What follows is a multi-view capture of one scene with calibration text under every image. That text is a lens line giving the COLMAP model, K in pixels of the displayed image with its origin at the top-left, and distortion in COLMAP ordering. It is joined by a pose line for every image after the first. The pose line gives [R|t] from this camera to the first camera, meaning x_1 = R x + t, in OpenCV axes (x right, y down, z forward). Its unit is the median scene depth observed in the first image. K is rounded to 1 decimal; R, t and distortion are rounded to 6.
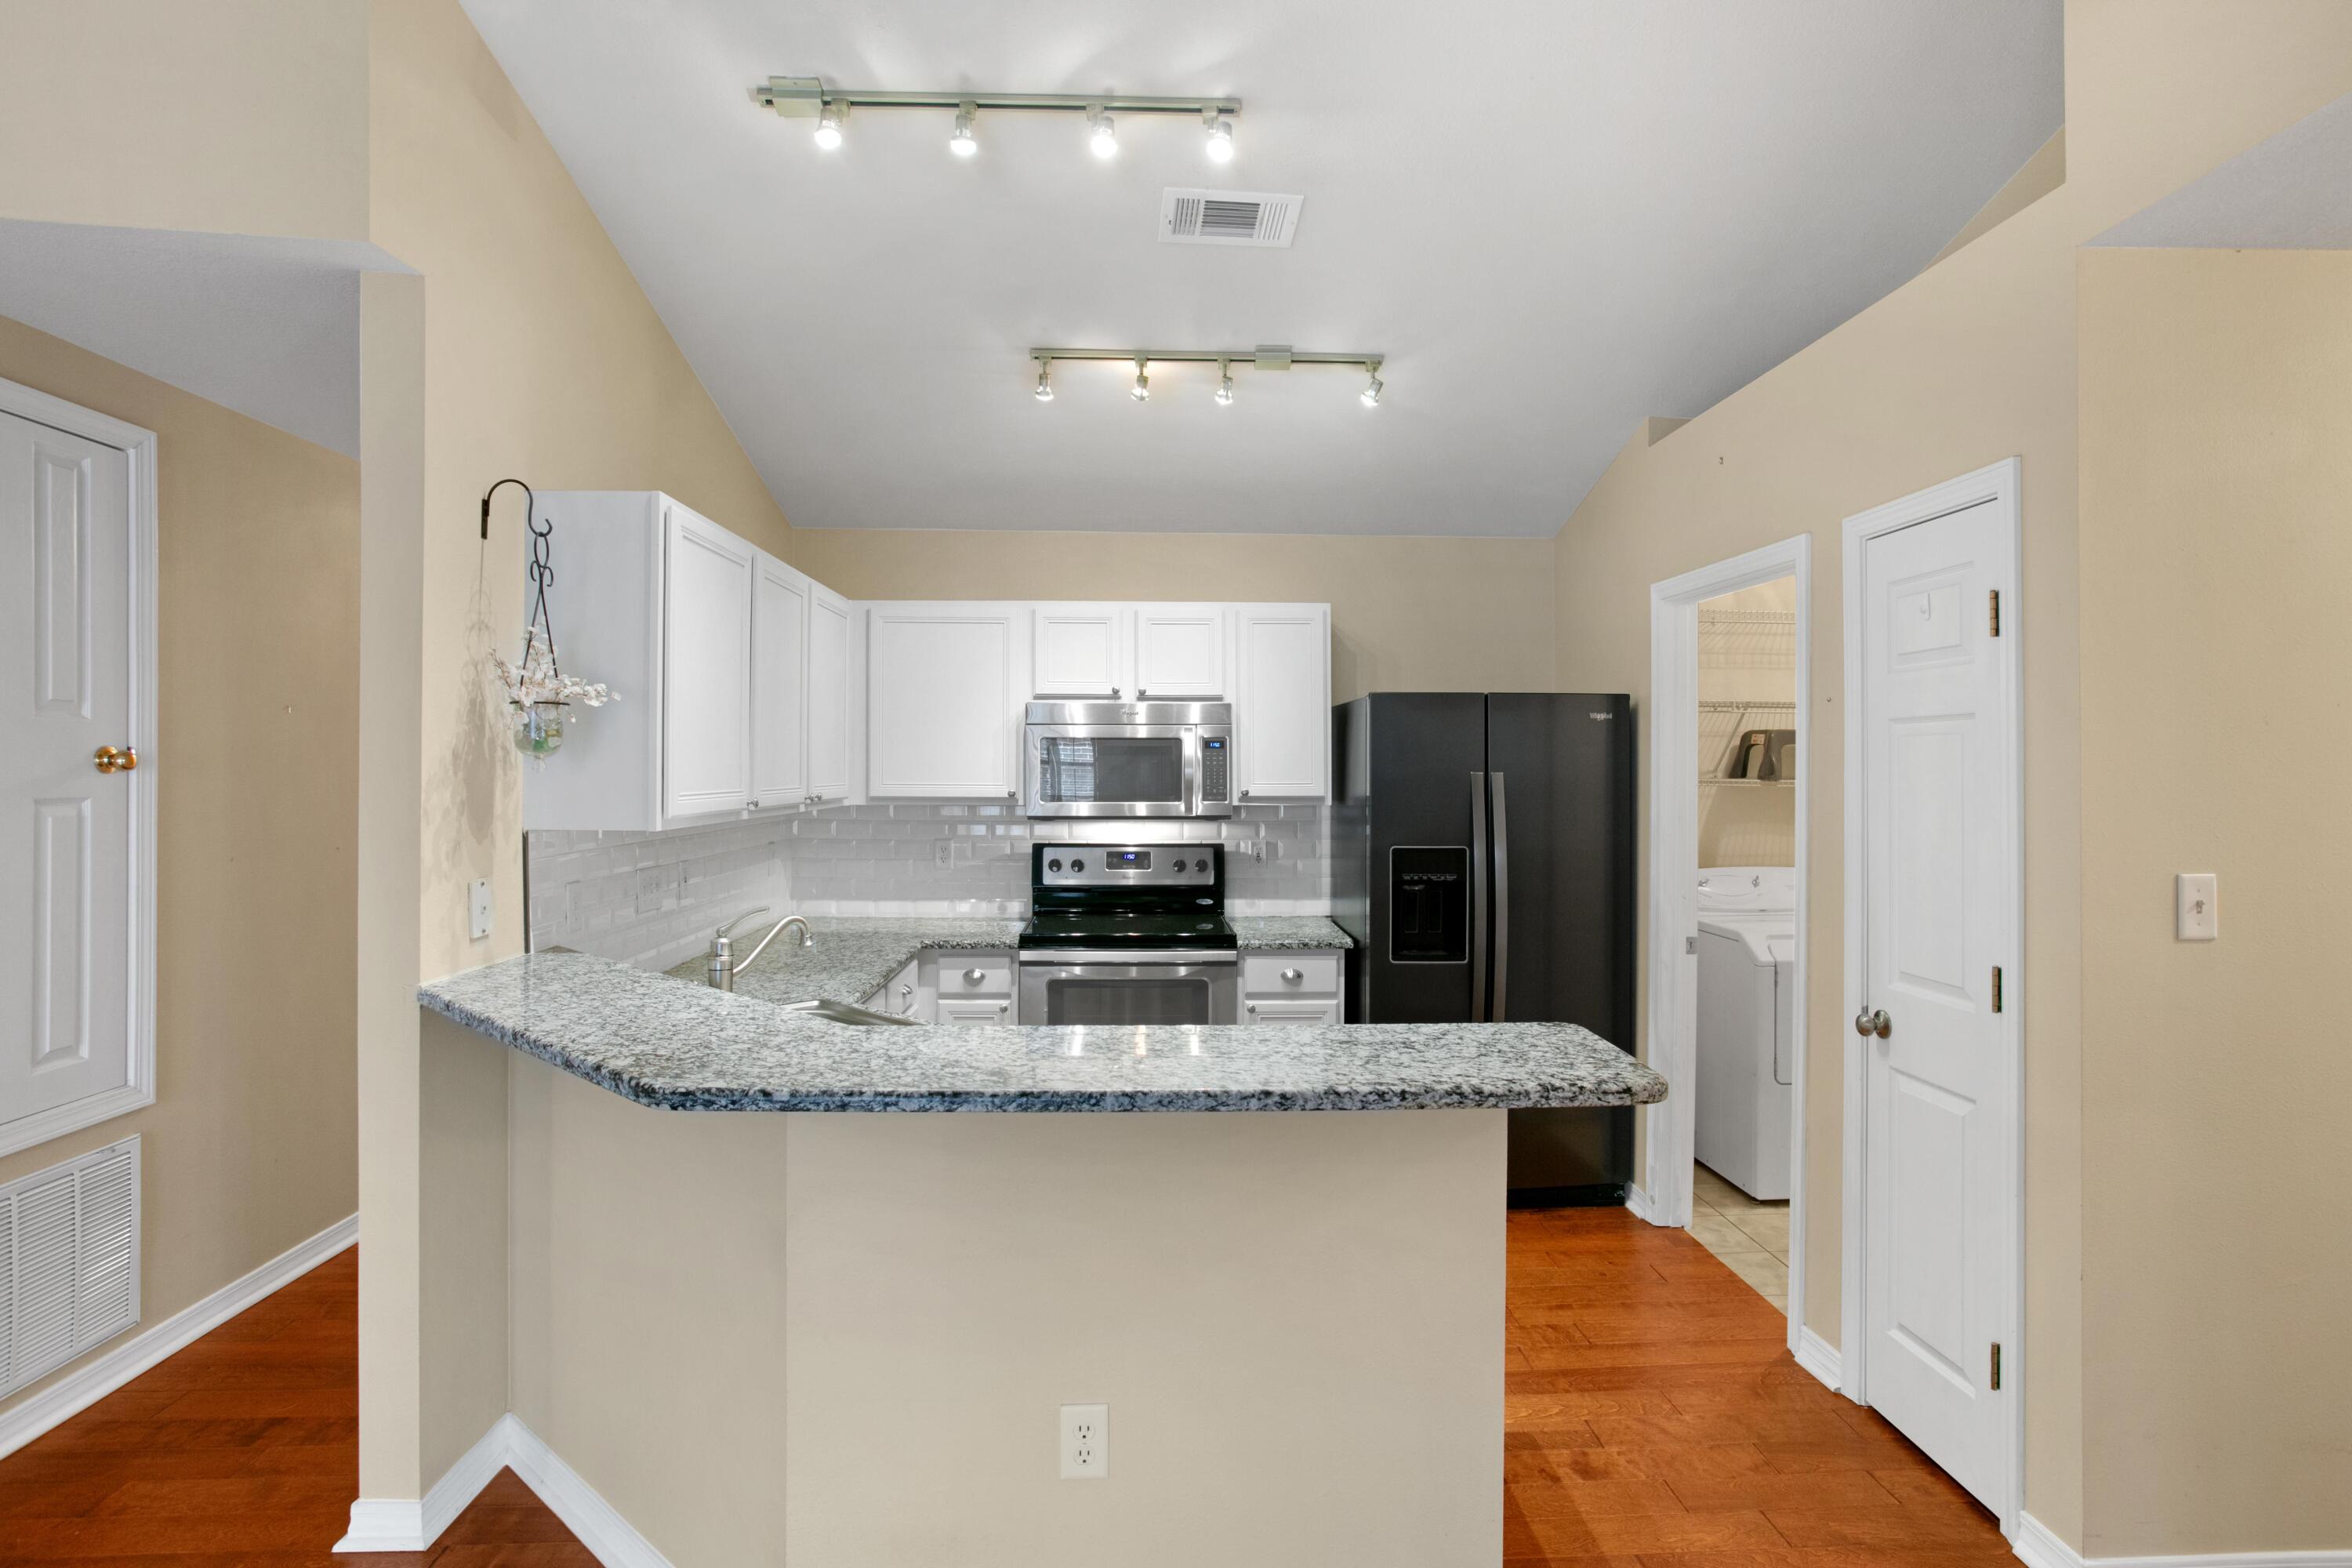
lens RADIAL K [[1219.9, 0, 1157.3], [0, 1219.9, 759.5], [0, 0, 1]] dist [-0.048389, 0.016008]
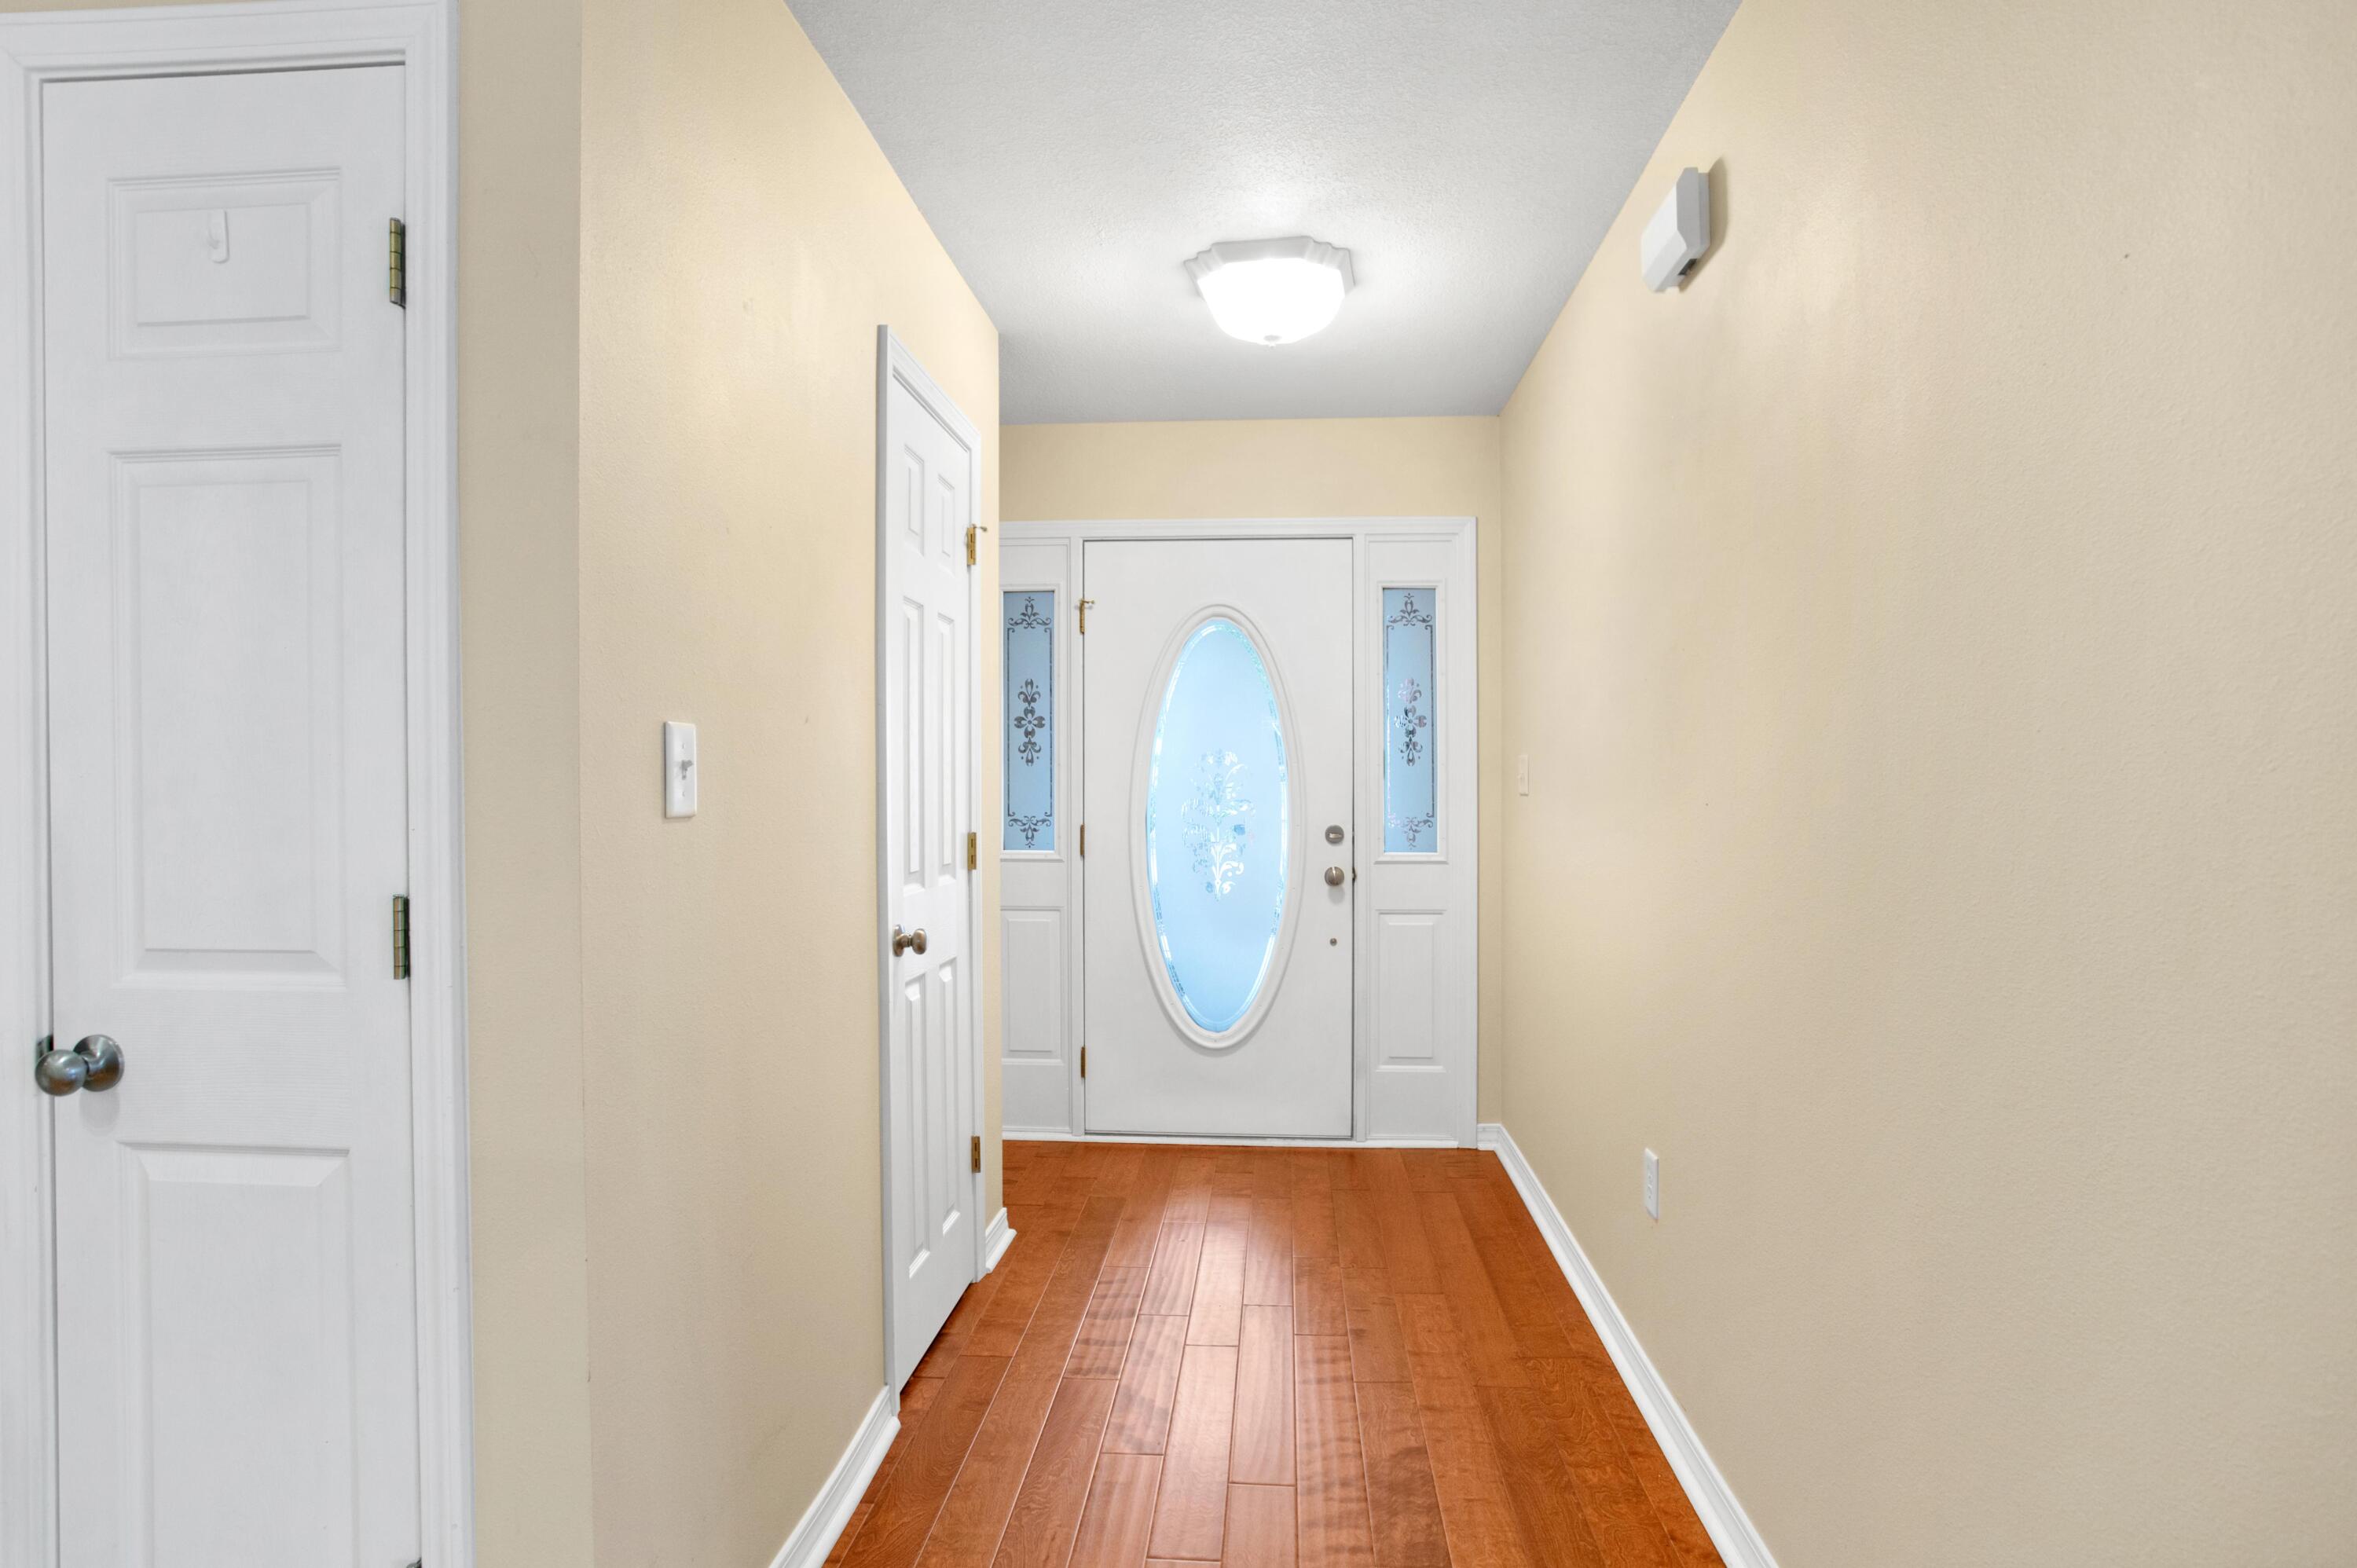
lens RADIAL K [[1222.4, 0, 1138.8], [0, 1222.4, 799.9], [0, 0, 1]] dist [-0.048389, 0.016008]
pose [[0.096210, -0.015633, 0.995238, 0.150318], [-0.003322, 0.999866, 0.016026, 0.099201], [-0.995356, -0.004848, 0.096145, 0.508440]]
